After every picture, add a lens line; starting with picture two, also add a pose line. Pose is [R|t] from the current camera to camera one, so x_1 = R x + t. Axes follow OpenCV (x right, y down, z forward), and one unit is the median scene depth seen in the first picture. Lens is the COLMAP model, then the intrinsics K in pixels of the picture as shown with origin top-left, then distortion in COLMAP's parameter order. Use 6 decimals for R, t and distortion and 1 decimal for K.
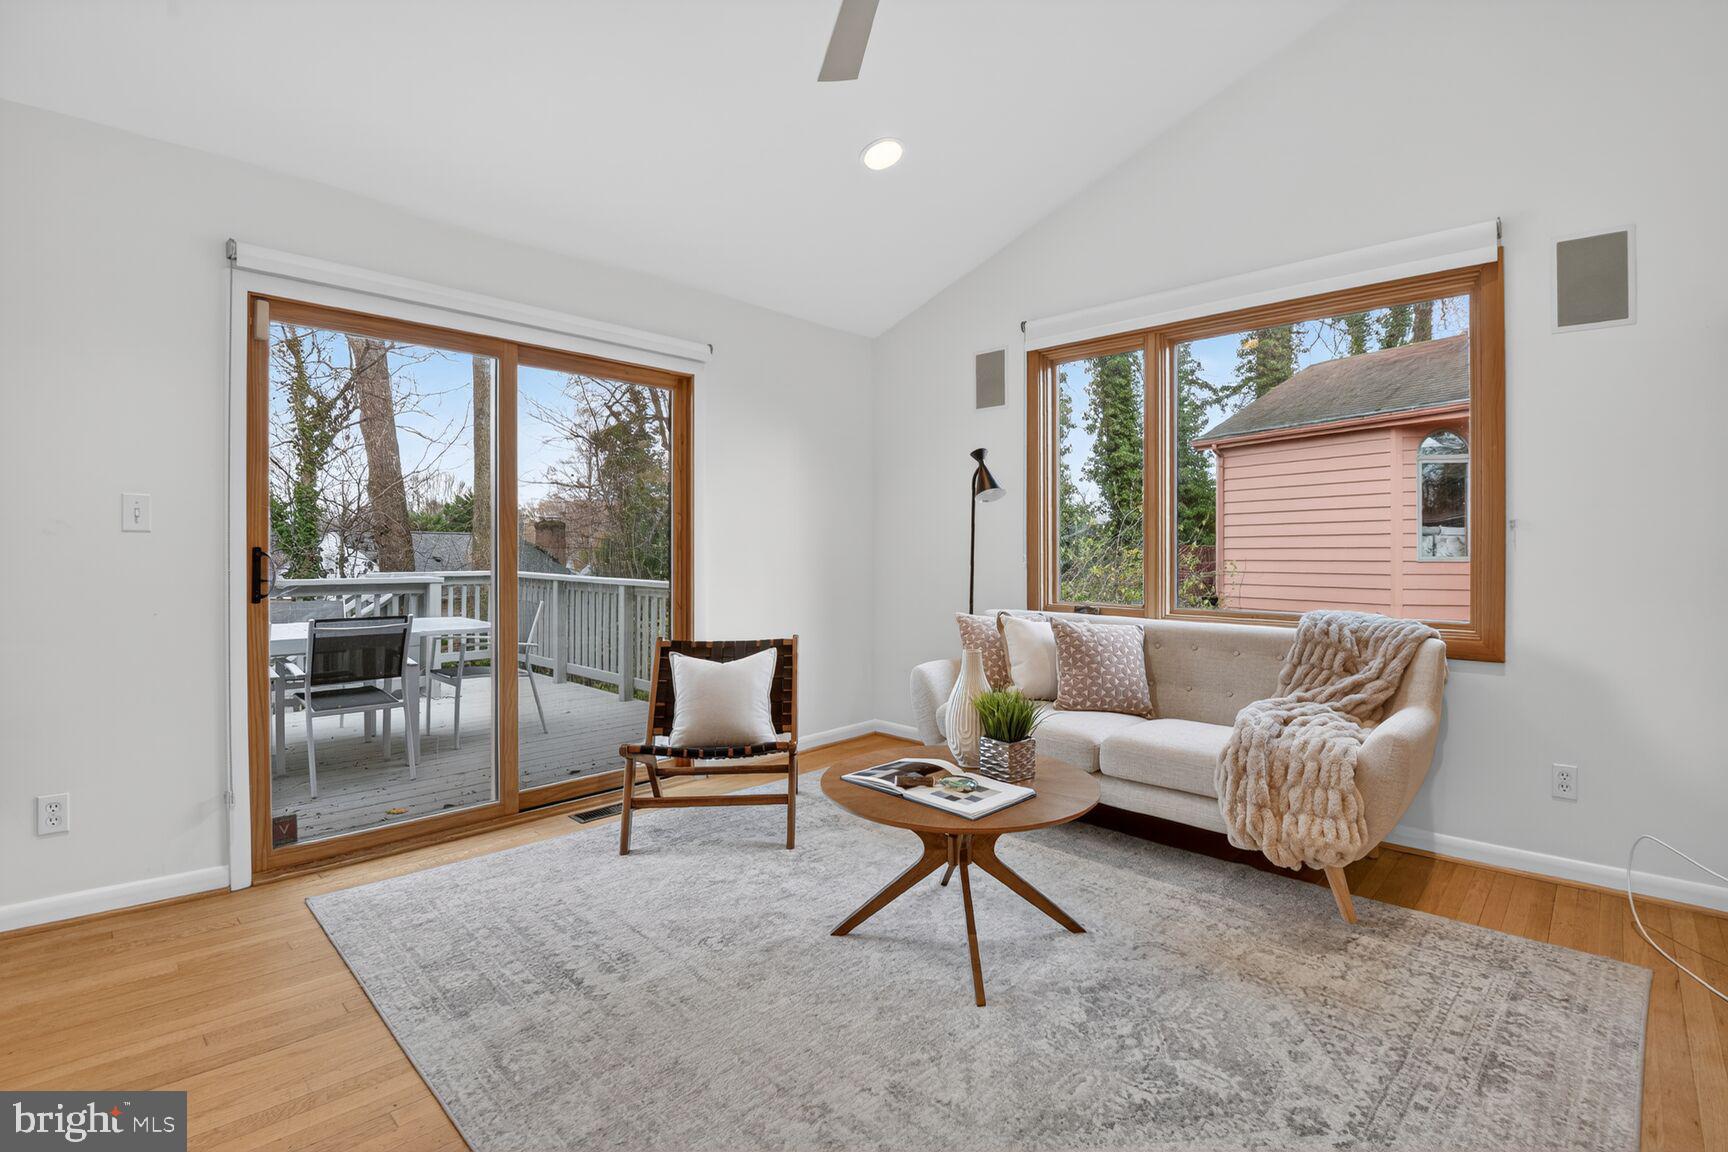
lens RADIAL K [[803.2, 0, 856.1], [0, 803.2, 571.6], [0, 0, 1]] dist [-0.019966, -0.002188]
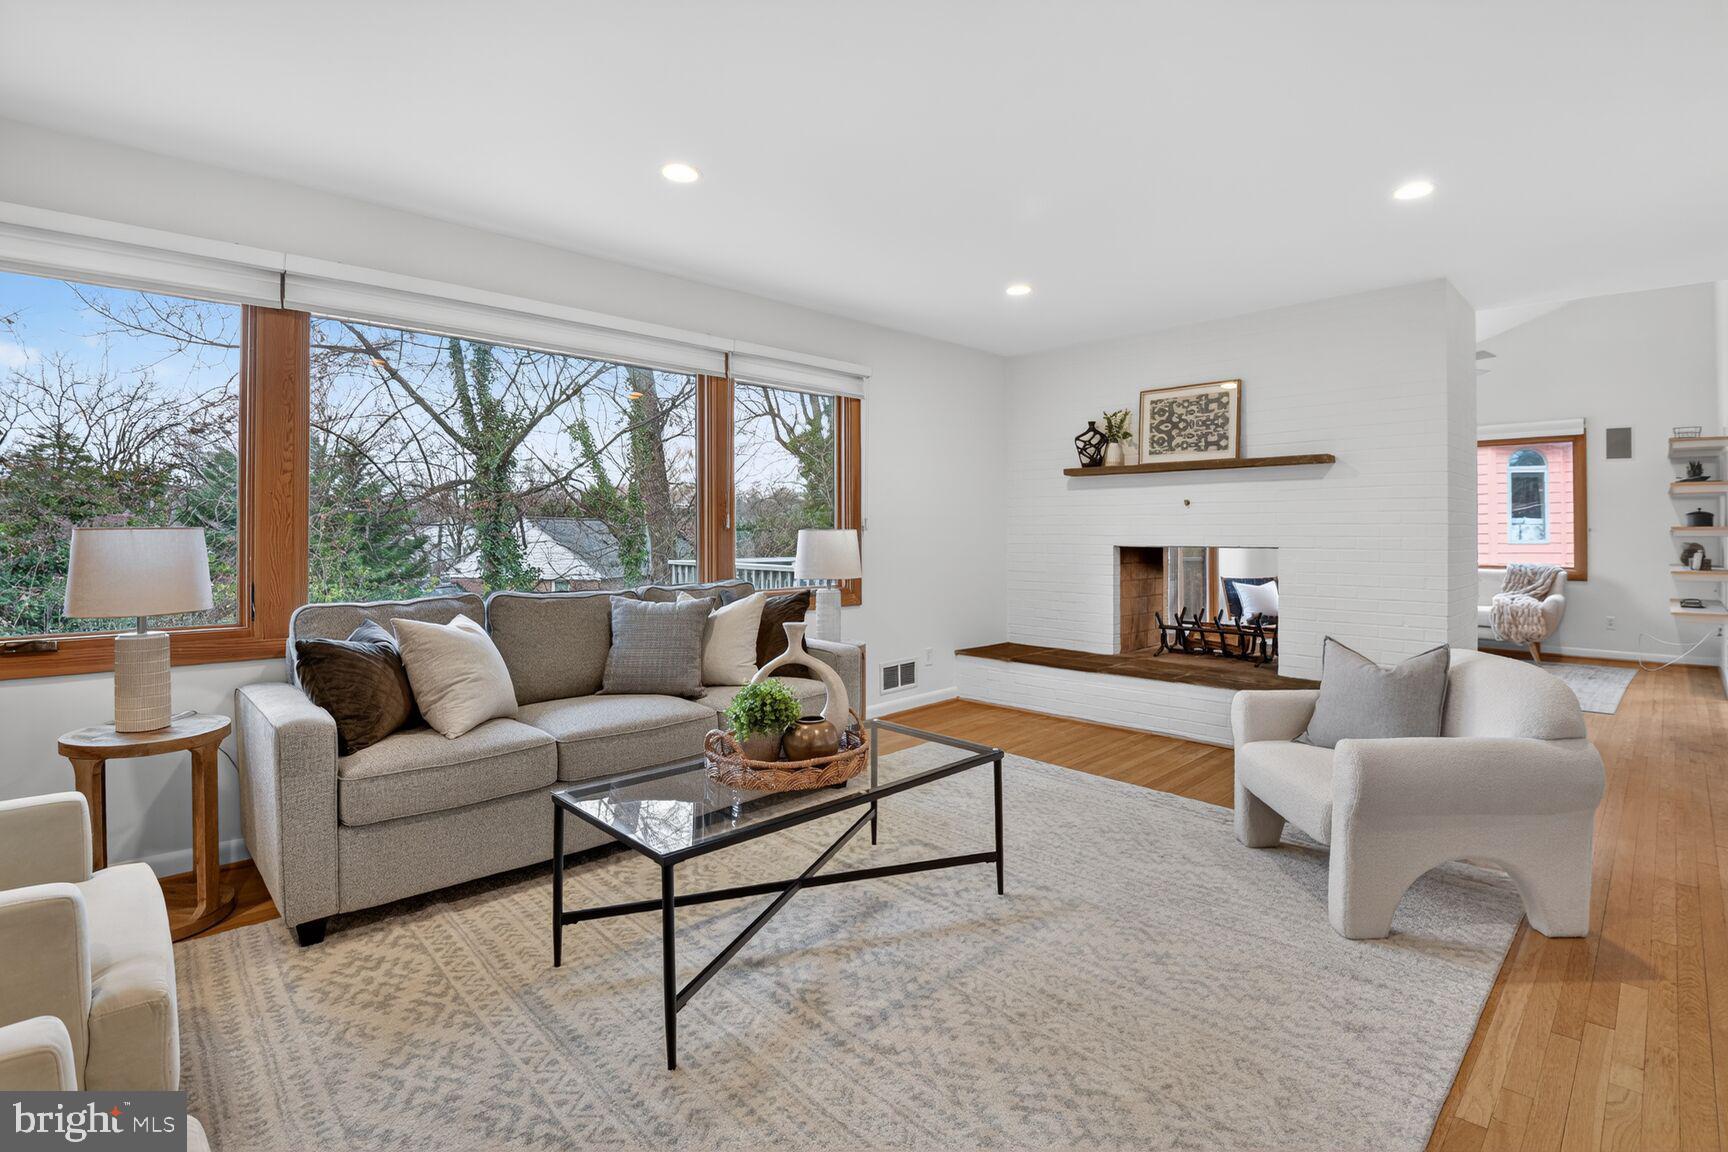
lens RADIAL K [[803.2, 0, 875.1], [0, 803.2, 528.0], [0, 0, 1]] dist [-0.019966, -0.002188]
pose [[0.999314, -0.000861, -0.037032, -1.560075], [0.000128, 0.999804, -0.019773, -0.015182], [0.037042, 0.019754, 0.999118, -1.840105]]
